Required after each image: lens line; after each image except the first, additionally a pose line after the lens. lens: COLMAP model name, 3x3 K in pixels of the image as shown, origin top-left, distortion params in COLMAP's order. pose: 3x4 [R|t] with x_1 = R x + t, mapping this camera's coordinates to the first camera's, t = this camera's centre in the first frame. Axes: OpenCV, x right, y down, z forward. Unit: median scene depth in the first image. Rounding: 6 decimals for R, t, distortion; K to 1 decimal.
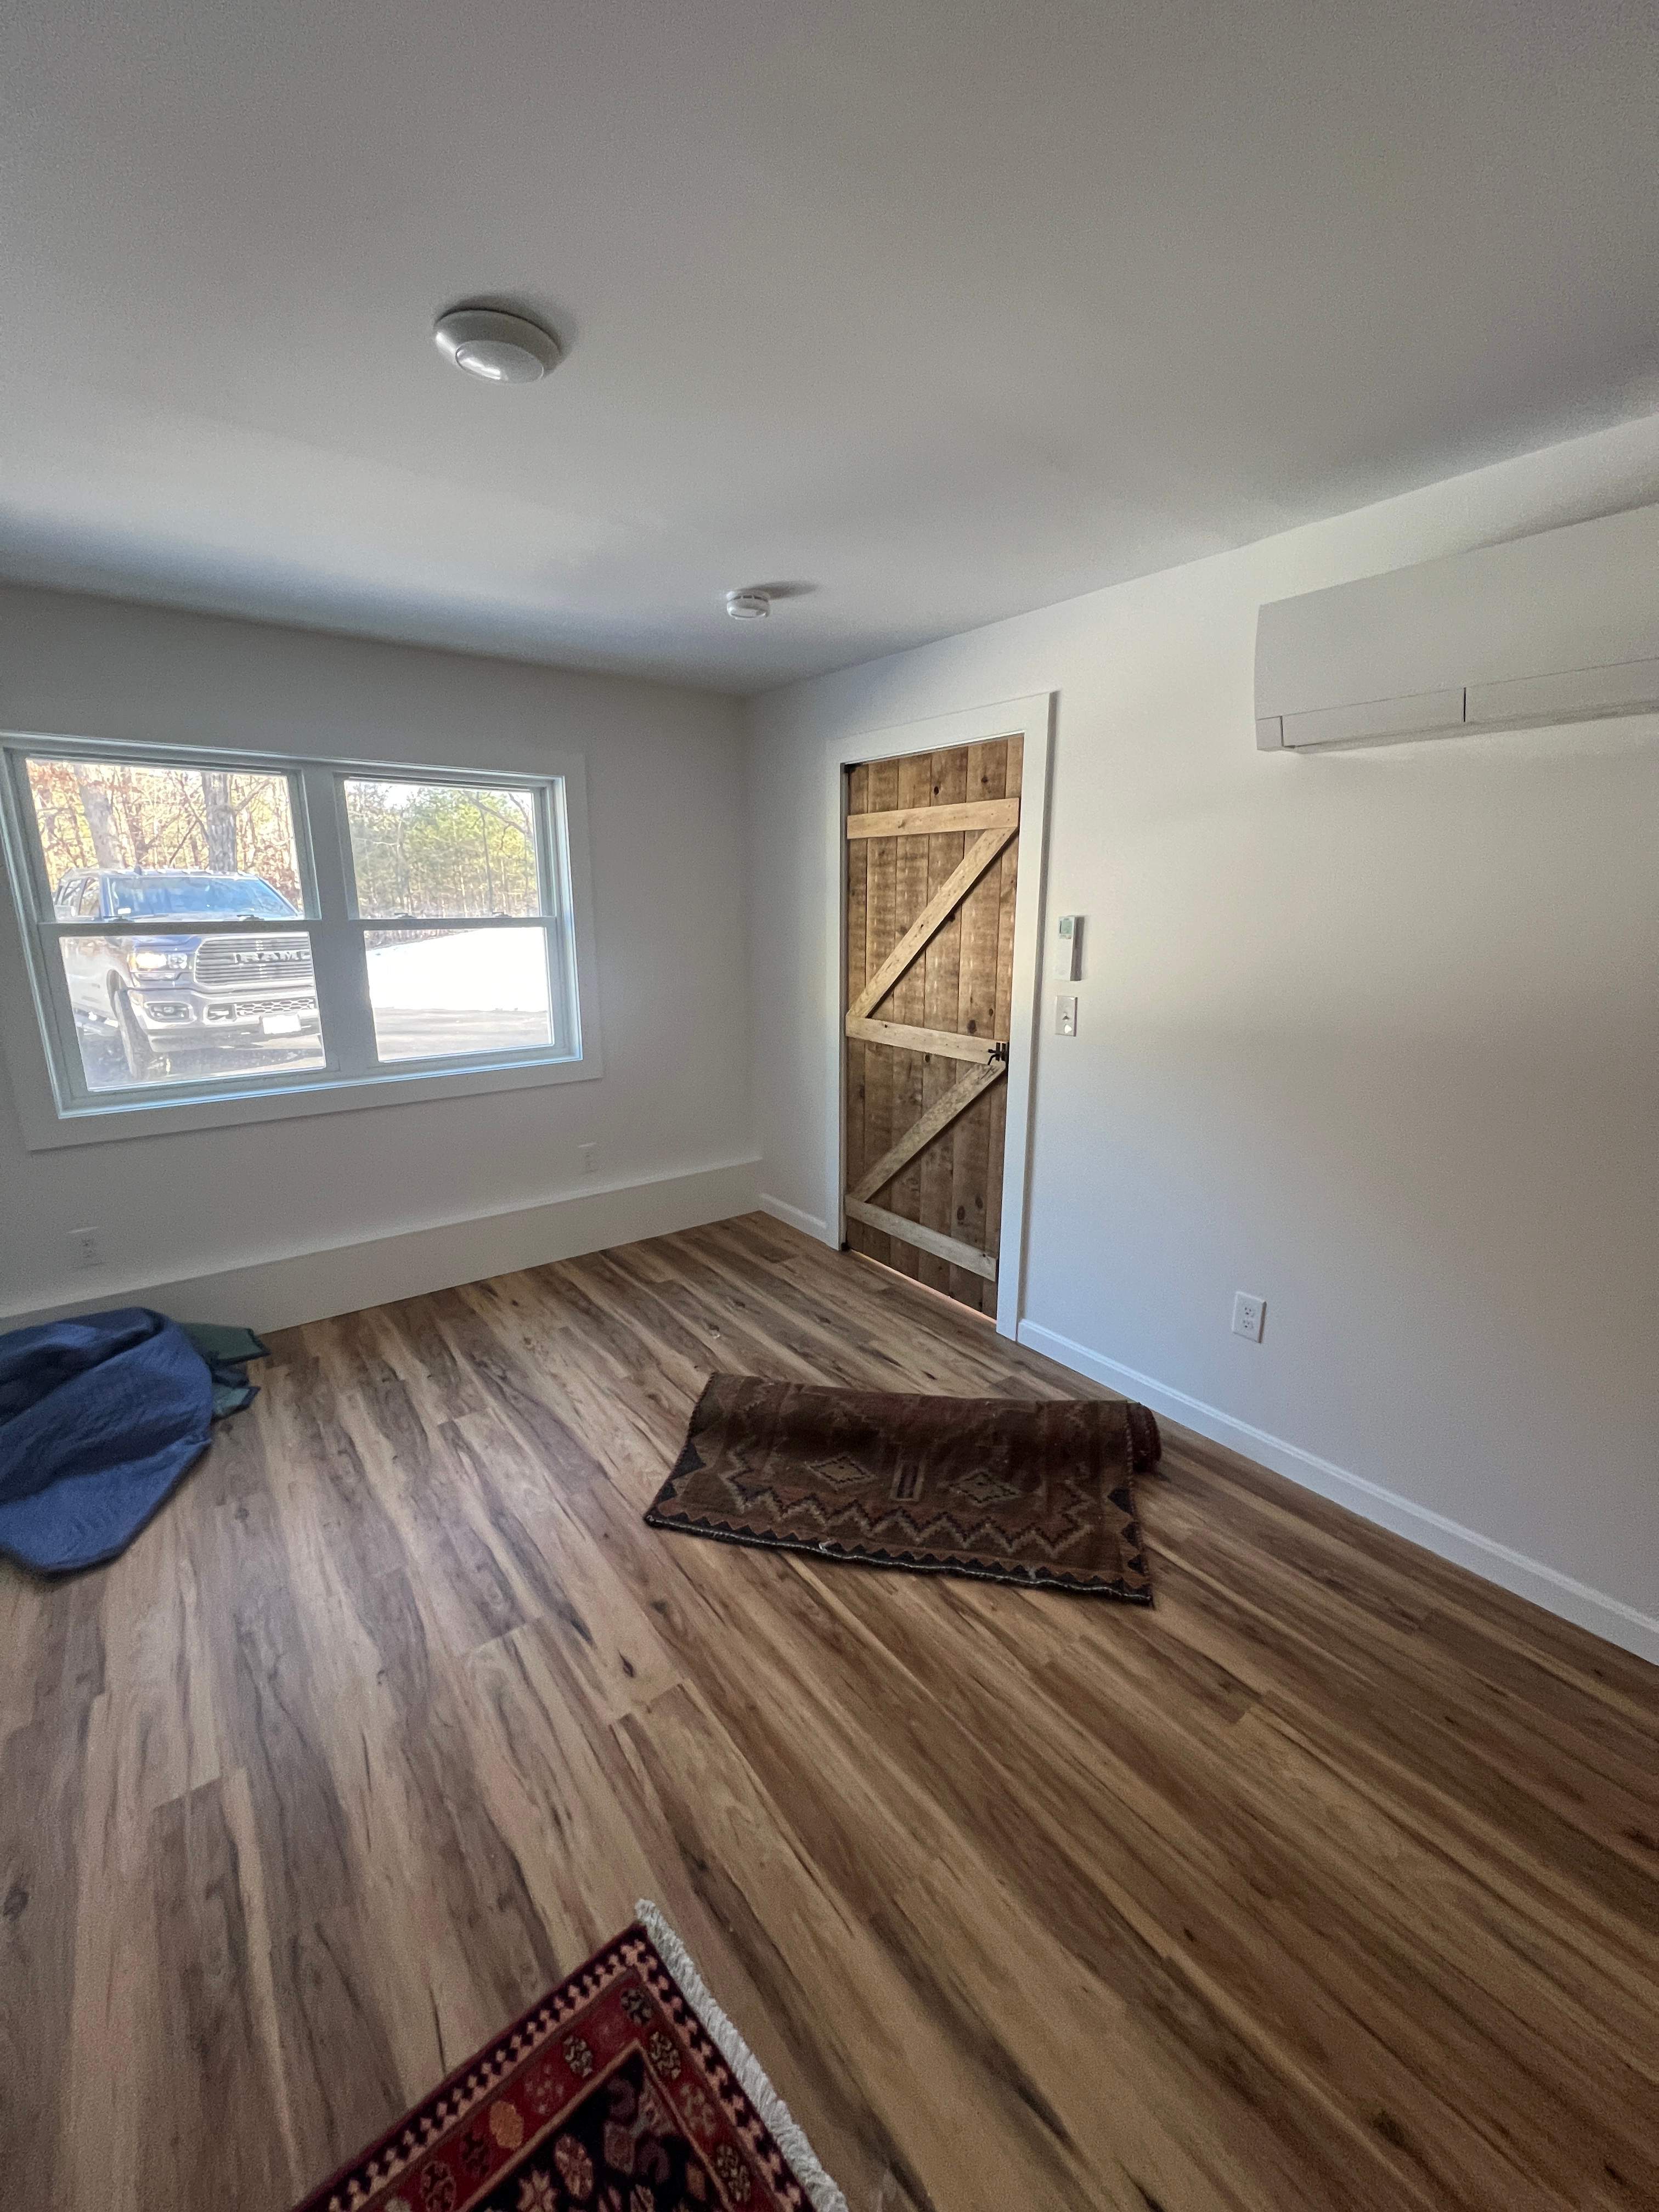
lens RADIAL K [[884.4, 0, 829.6], [0, 884.4, 1102.5], [0, 0, 1]] dist [0.001431, -0.000501]
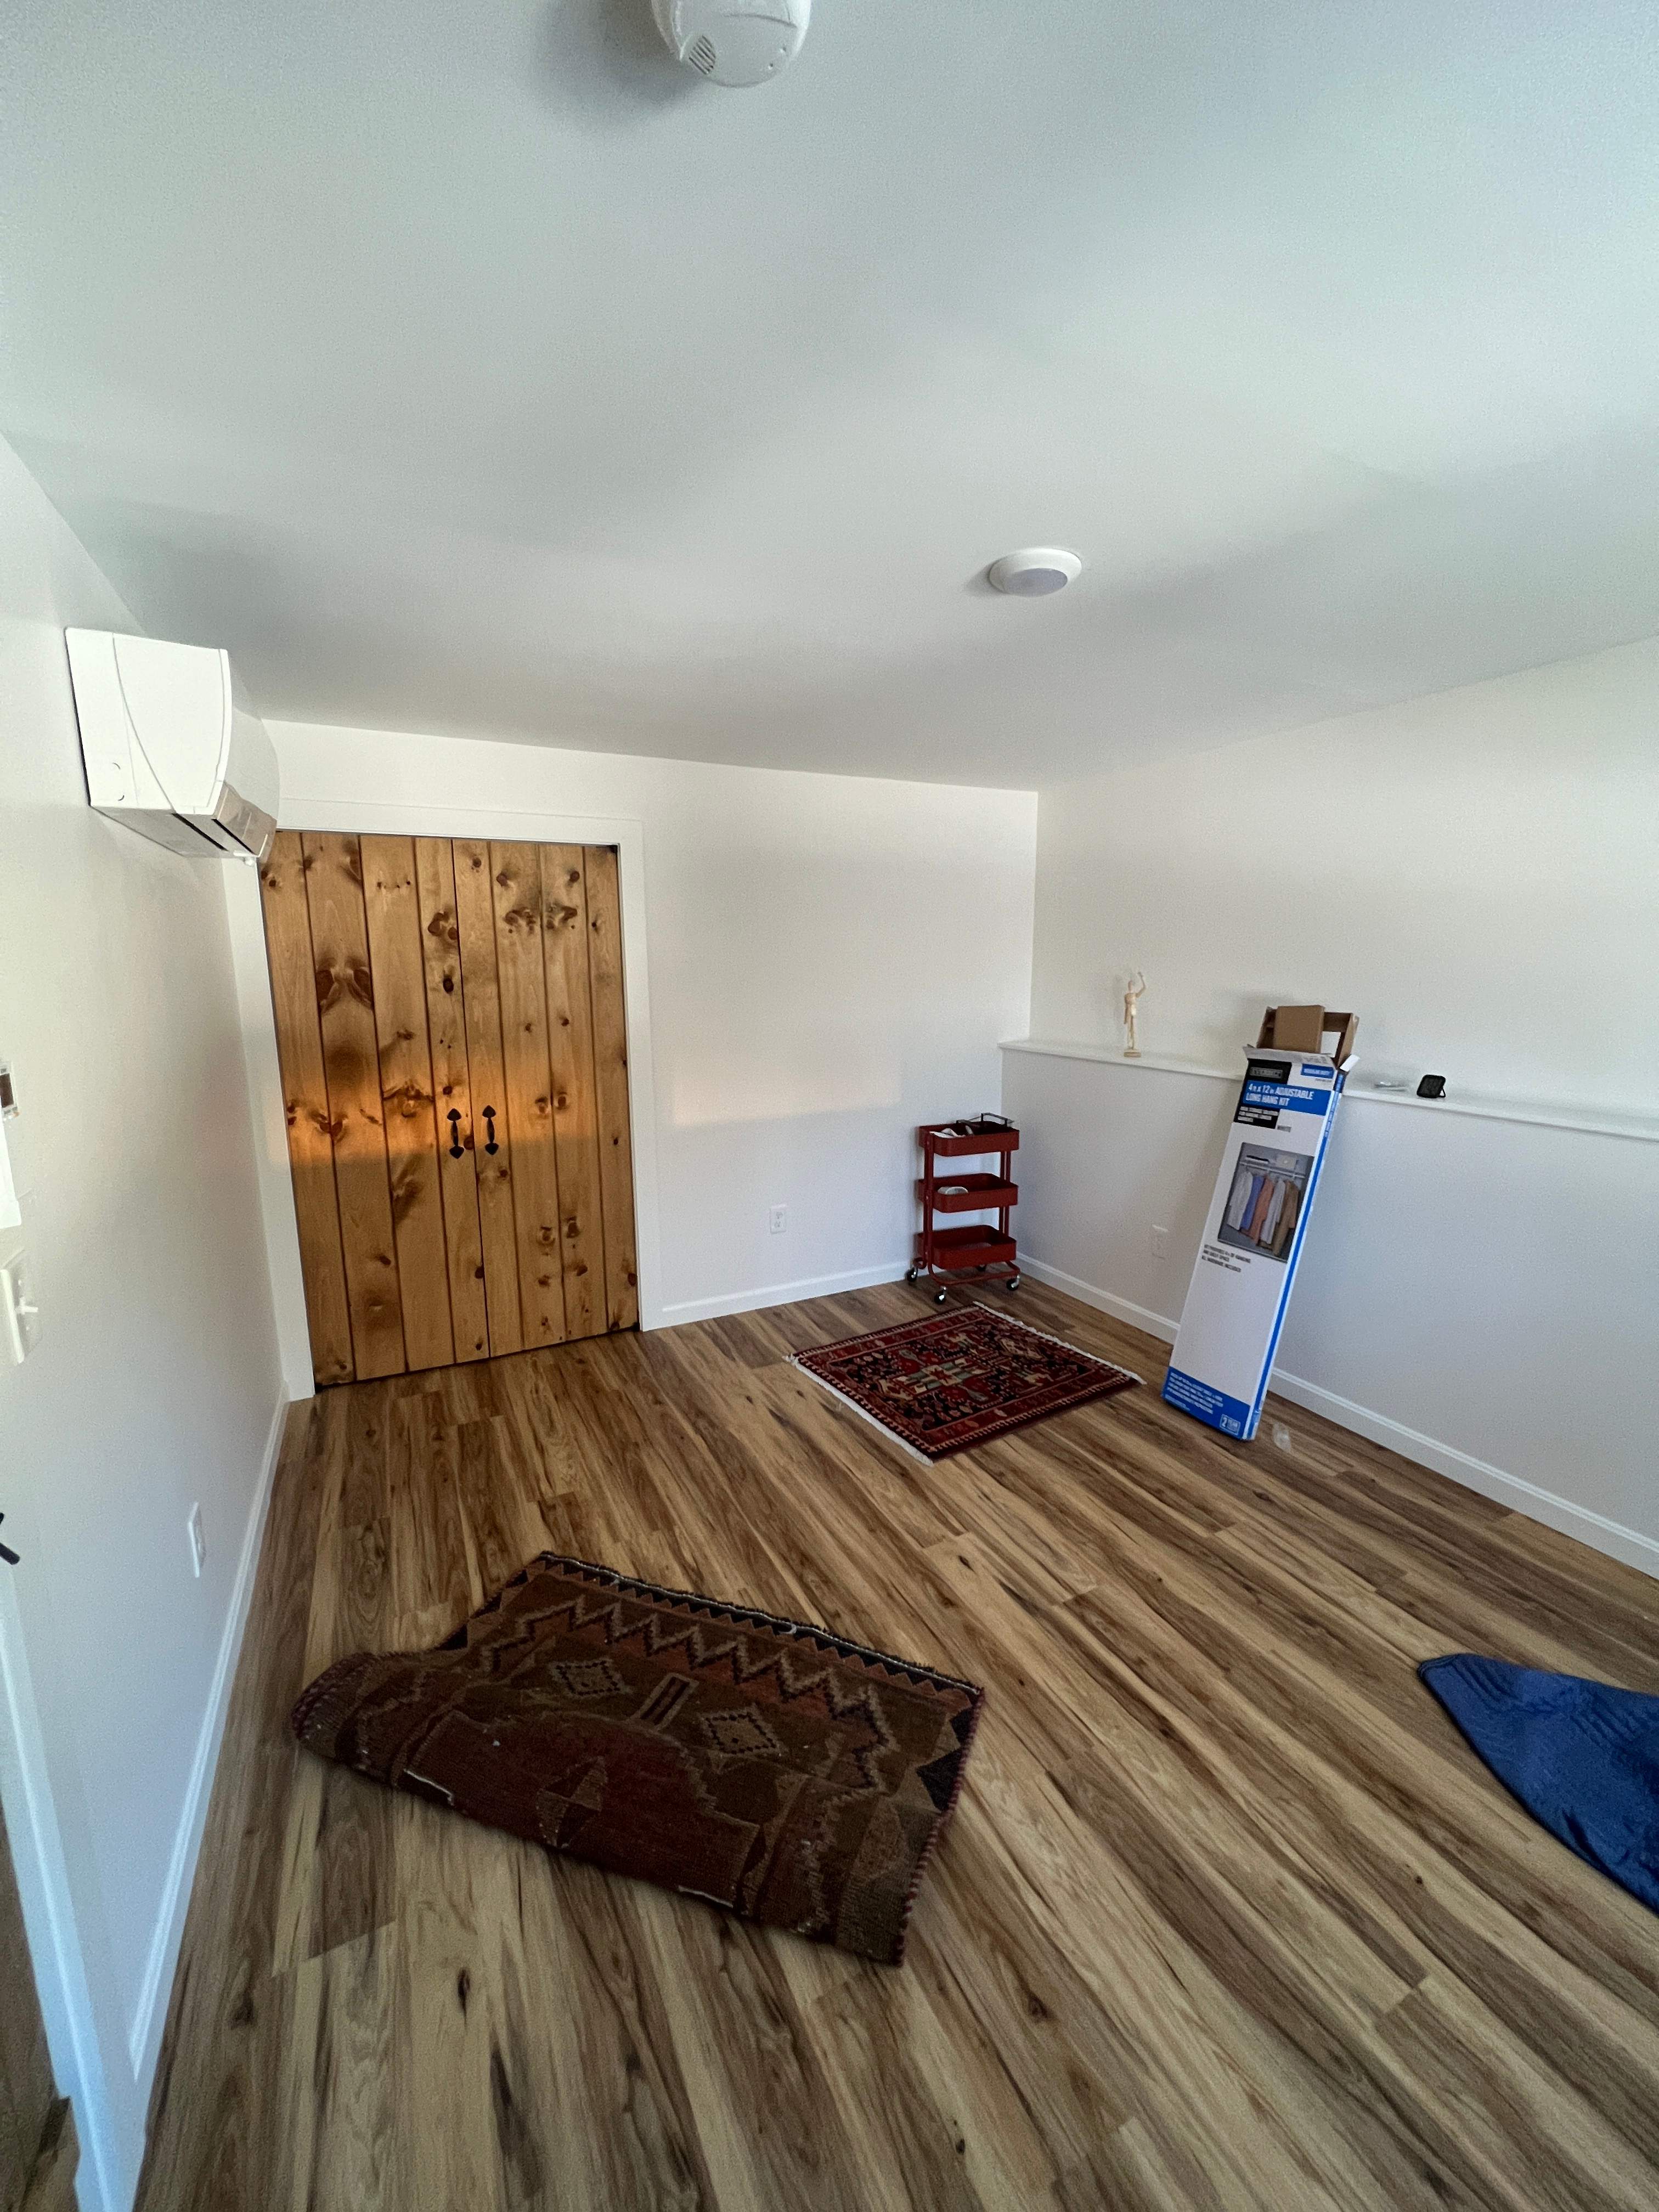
lens RADIAL K [[884.4, 0, 833.1], [0, 884.4, 1101.8], [0, 0, 1]] dist [0.001431, -0.000501]
pose [[-0.983910, -0.021993, 0.177306, -0.197292], [0.048002, 0.923367, 0.380906, -0.383911], [-0.172096, 0.383288, -0.907454, 1.523140]]
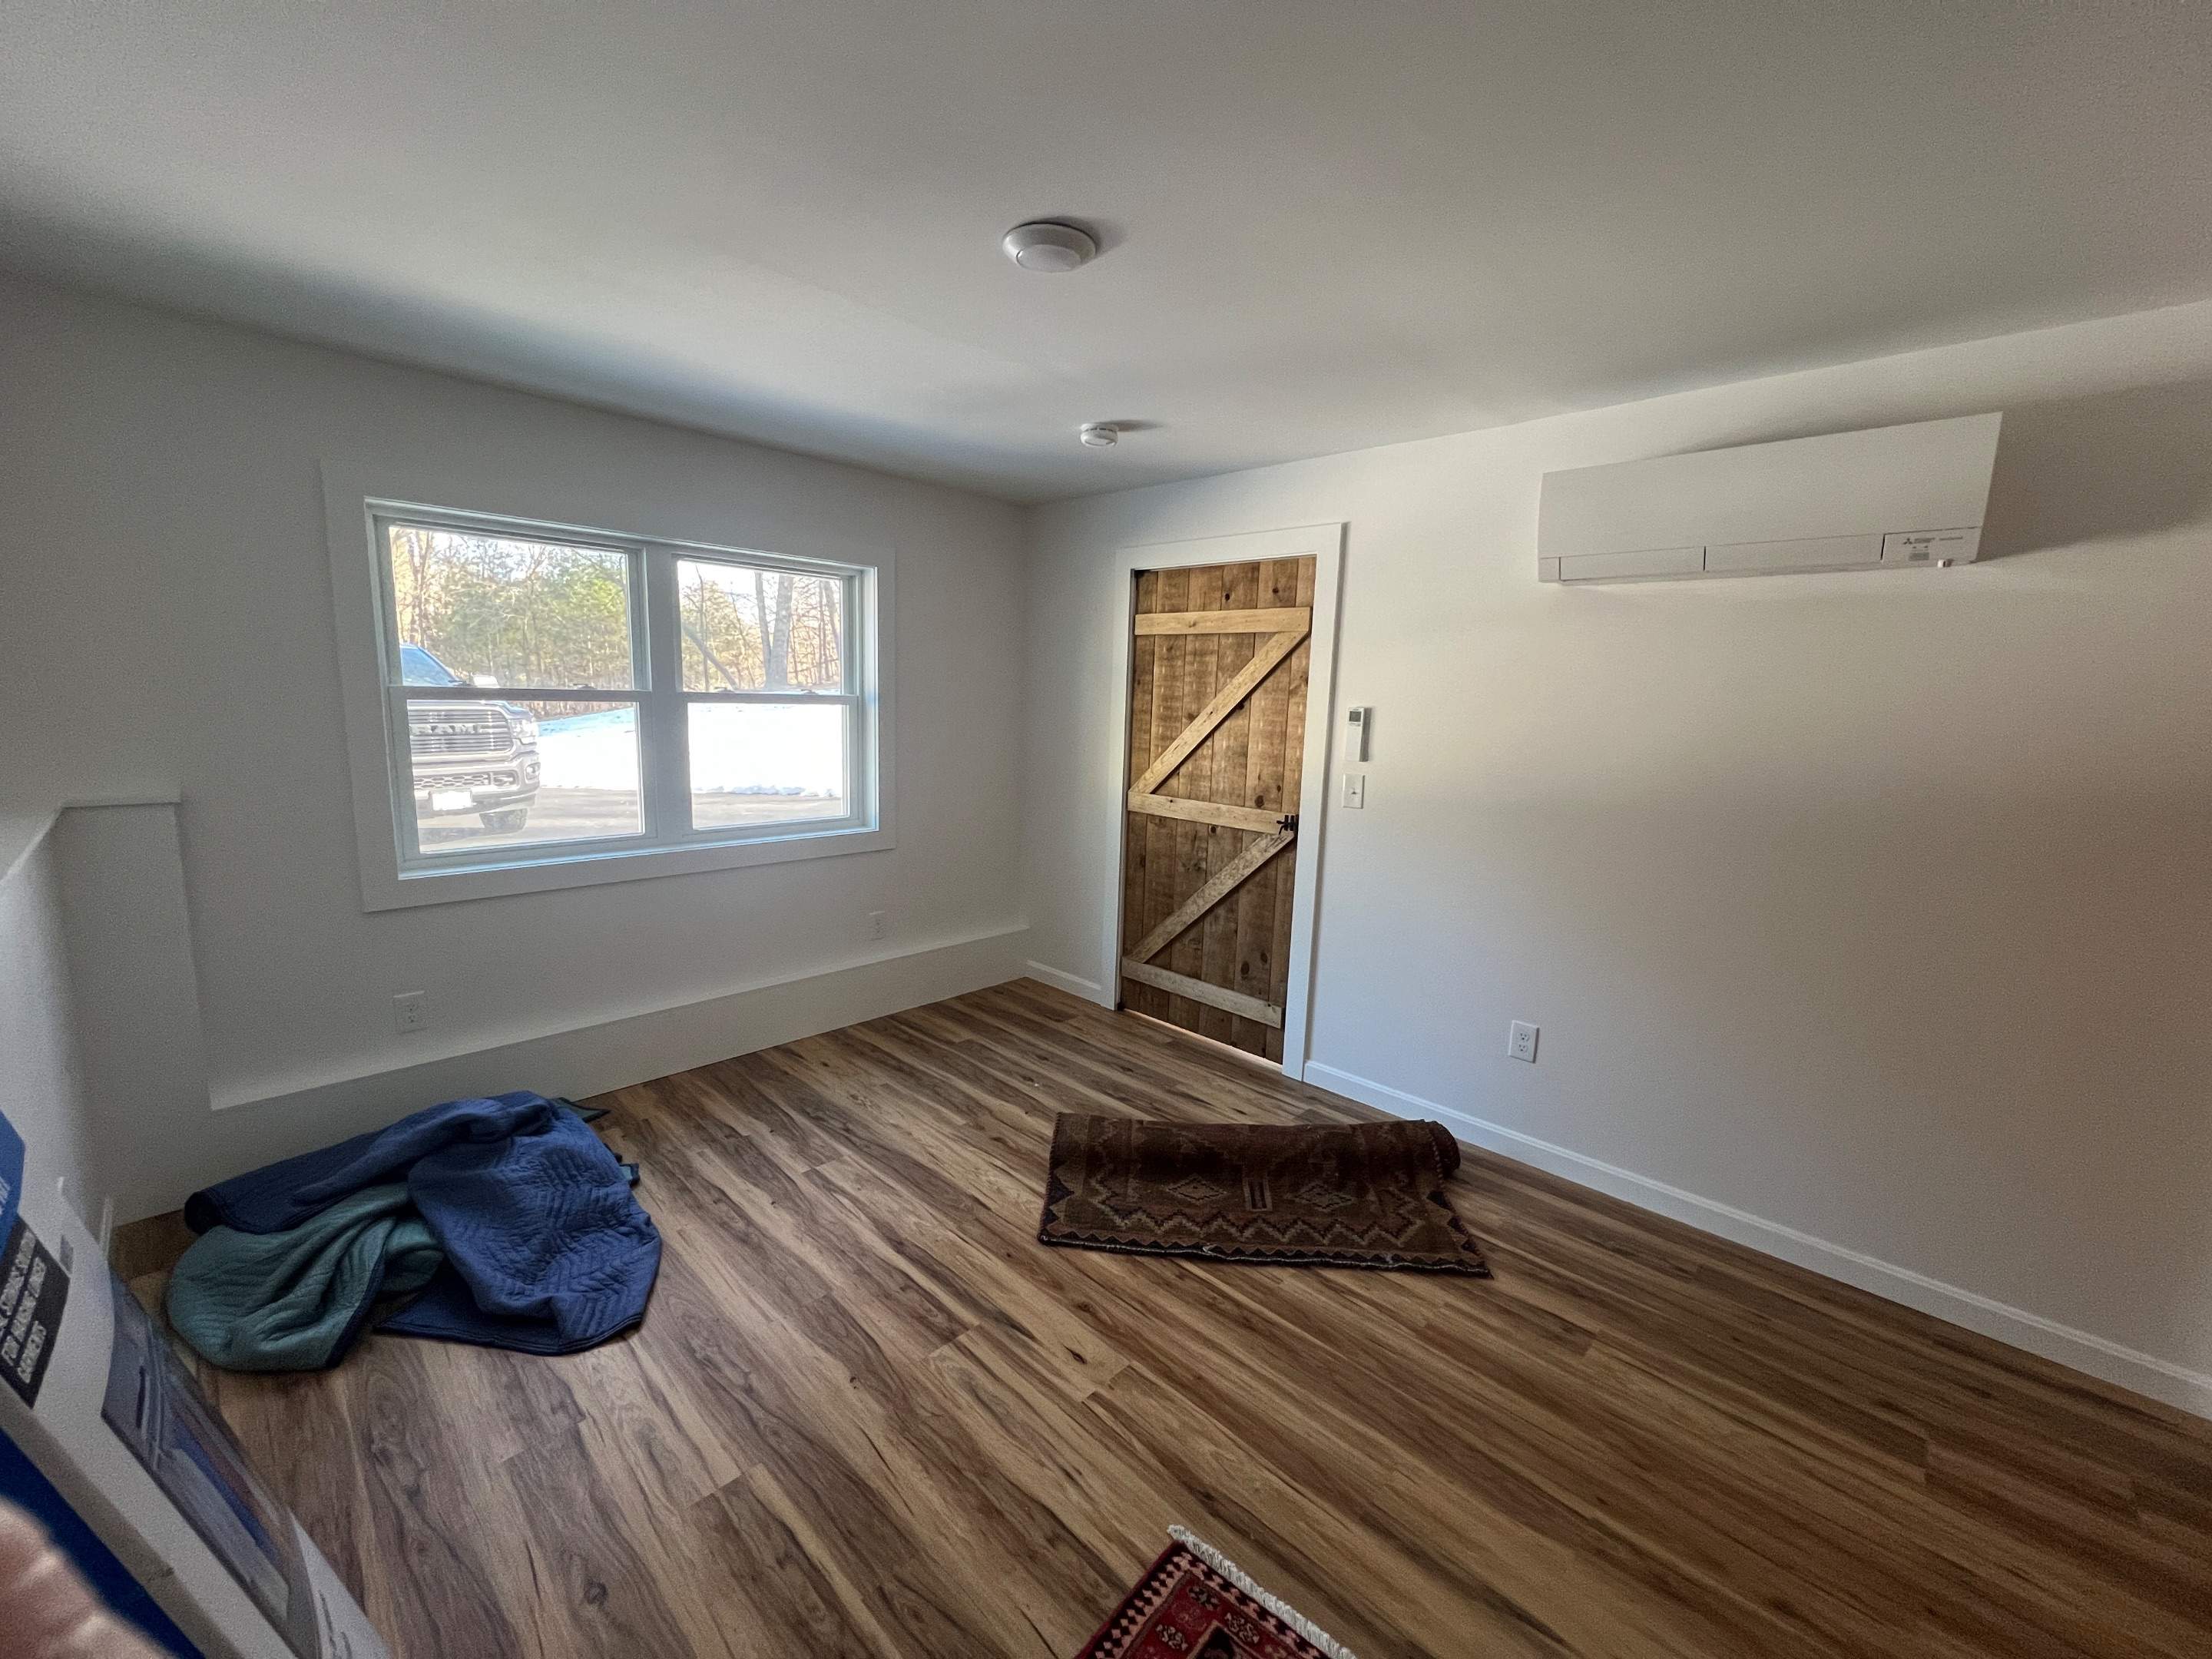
lens RADIAL K [[884.6, 0, 1096.6], [0, 884.6, 827.1], [0, 0, 1]] dist [-0.000340, 0.000856]
pose [[0.988701, 0.008155, 0.149681, -0.293604], [0.002791, 0.997345, -0.072770, 0.040276], [-0.149877, 0.072366, 0.986053, -0.121139]]
